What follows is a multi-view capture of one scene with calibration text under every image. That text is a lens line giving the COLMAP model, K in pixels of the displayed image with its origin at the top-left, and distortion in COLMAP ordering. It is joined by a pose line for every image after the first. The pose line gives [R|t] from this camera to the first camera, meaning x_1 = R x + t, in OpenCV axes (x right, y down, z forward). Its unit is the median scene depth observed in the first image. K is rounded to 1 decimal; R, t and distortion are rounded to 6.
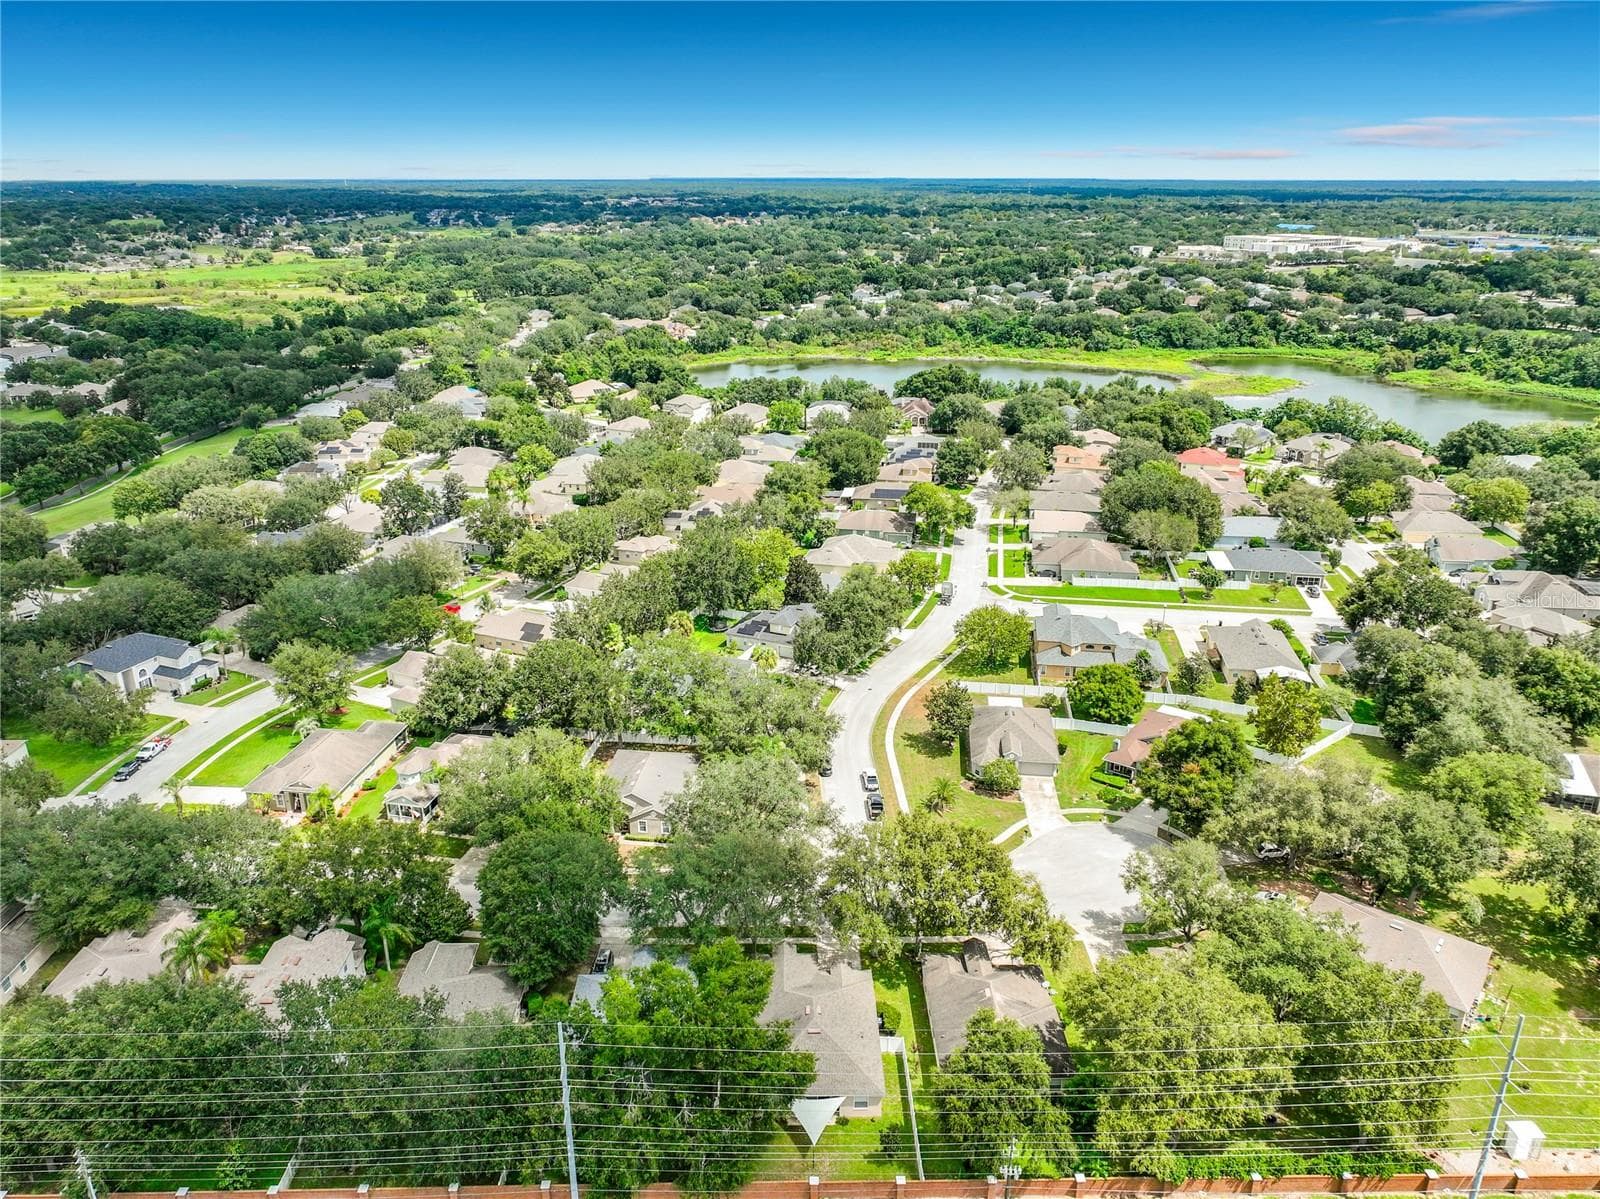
lens RADIAL K [[1169.3, 0, 800.0], [0, 1169.3, 599.5], [0, 0, 1]] dist [-0.004133, -0.000365]
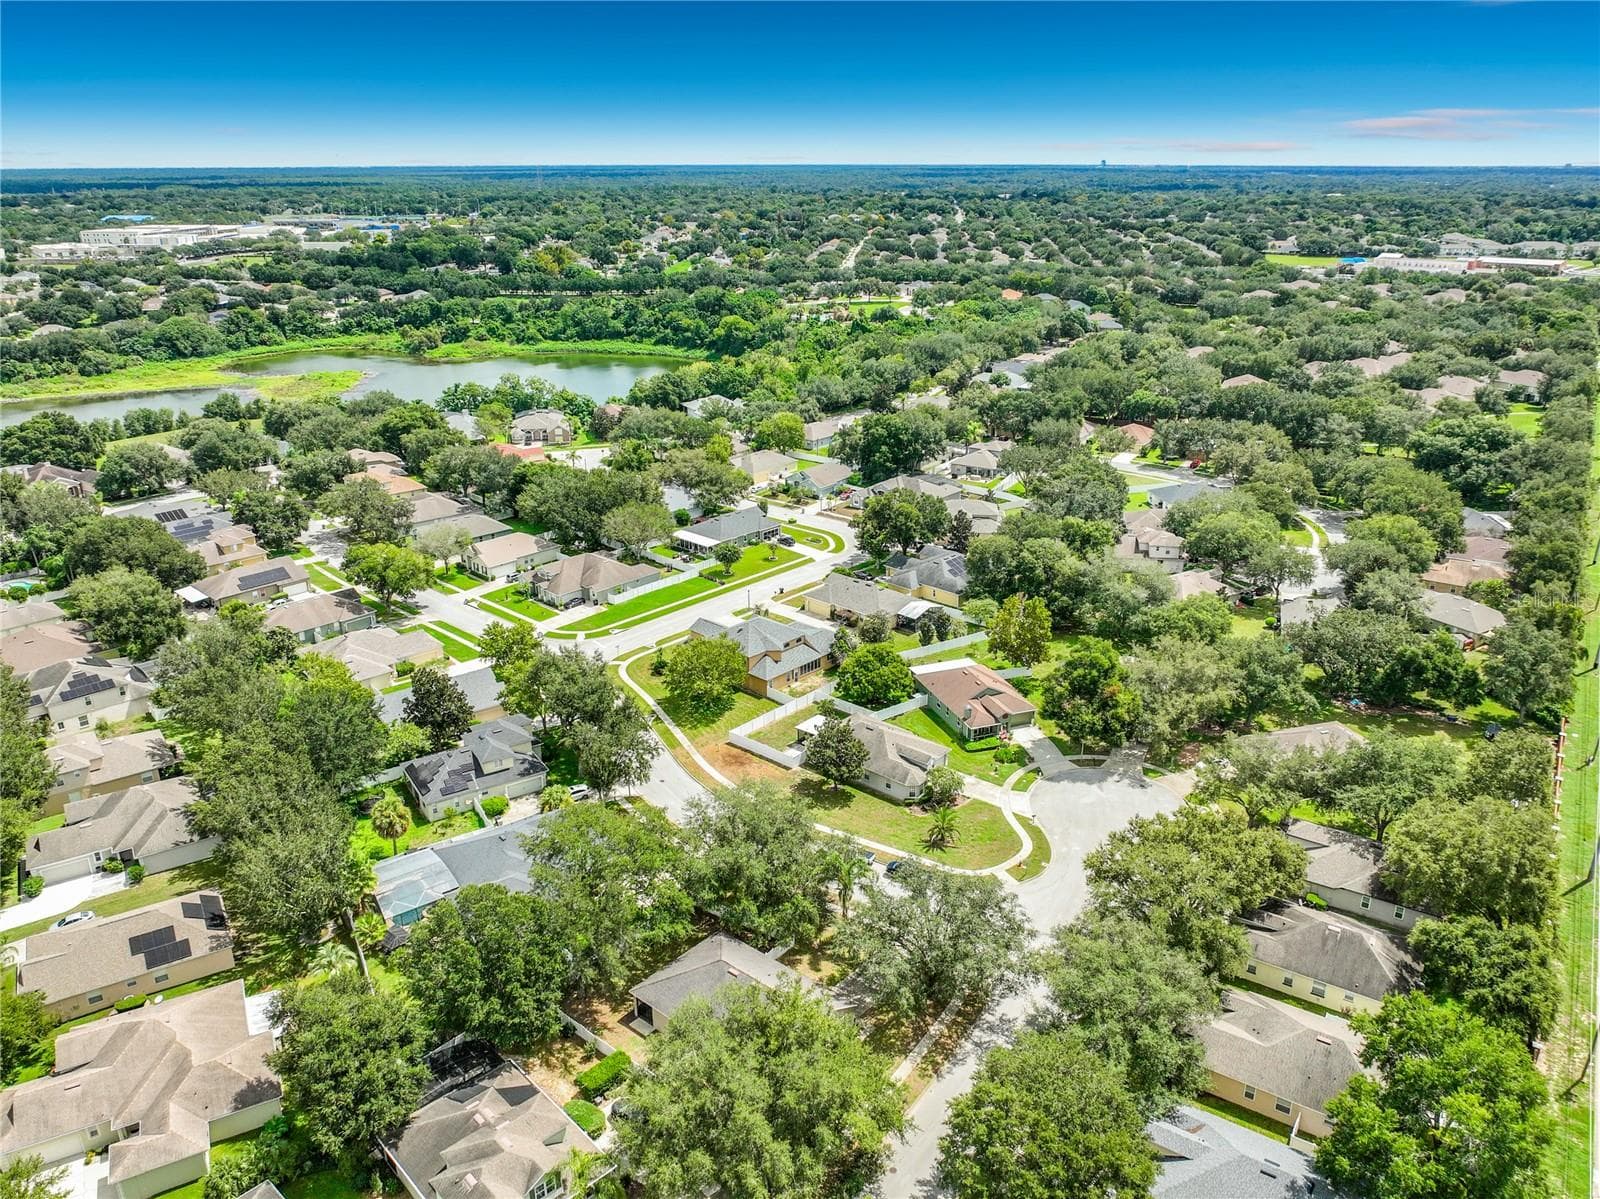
lens RADIAL K [[1169.3, 0, 800.0], [0, 1169.3, 599.5], [0, 0, 1]] dist [-0.004133, -0.000365]
pose [[0.554092, -0.297487, 0.777485, -0.187177], [0.290086, 0.944426, 0.154627, -0.054695], [-0.780277, 0.139859, 0.609596, 0.158023]]
